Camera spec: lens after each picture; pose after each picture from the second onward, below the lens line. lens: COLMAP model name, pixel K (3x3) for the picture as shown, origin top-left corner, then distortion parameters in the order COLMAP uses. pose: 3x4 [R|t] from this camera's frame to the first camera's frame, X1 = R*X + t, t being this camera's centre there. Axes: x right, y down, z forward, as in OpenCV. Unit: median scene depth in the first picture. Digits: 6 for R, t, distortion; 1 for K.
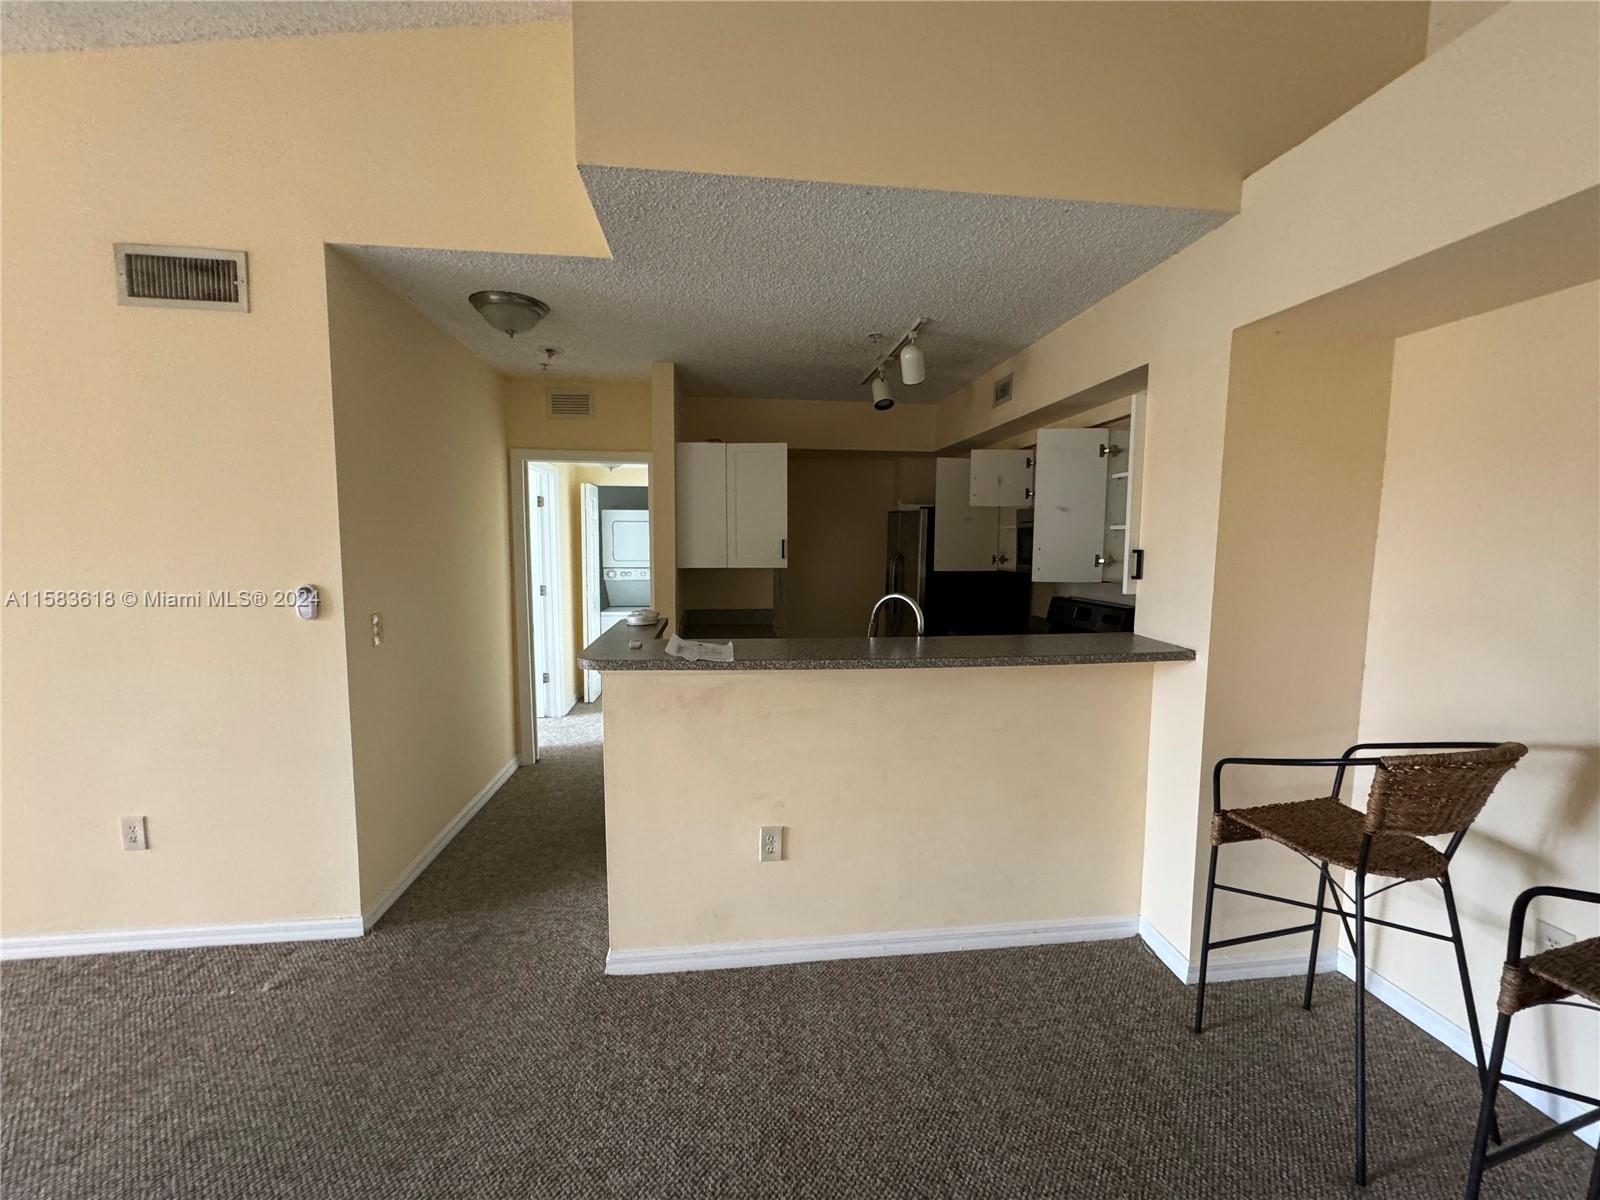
lens RADIAL K [[636.1, 0, 800.0], [0, 636.1, 600.0], [0, 0, 1]] dist [-0.000308, -0.000144]
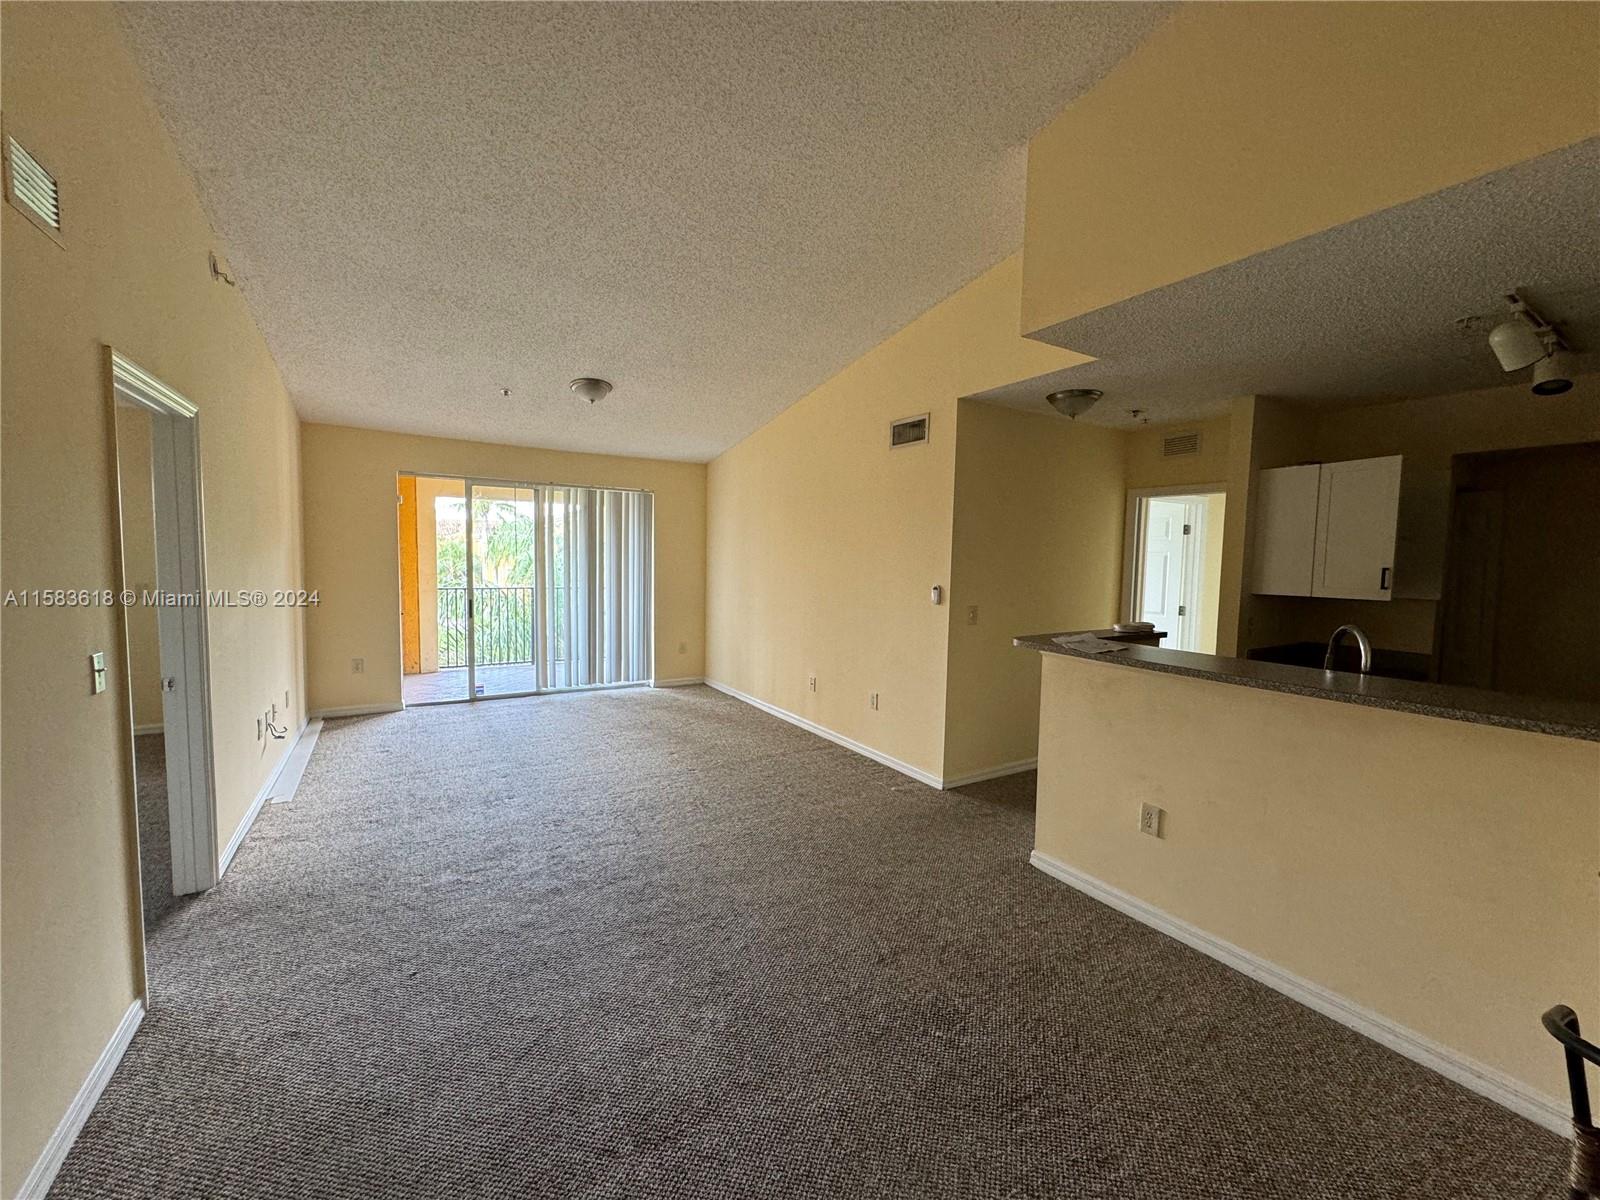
lens RADIAL K [[636.1, 0, 800.0], [0, 636.1, 600.0], [0, 0, 1]] dist [-0.000308, -0.000144]
pose [[0.416141, 0.065386, -0.906946, 0.709064], [-0.101559, 0.994513, 0.025100, 0.011731], [0.903611, 0.081664, 0.420498, -0.118870]]
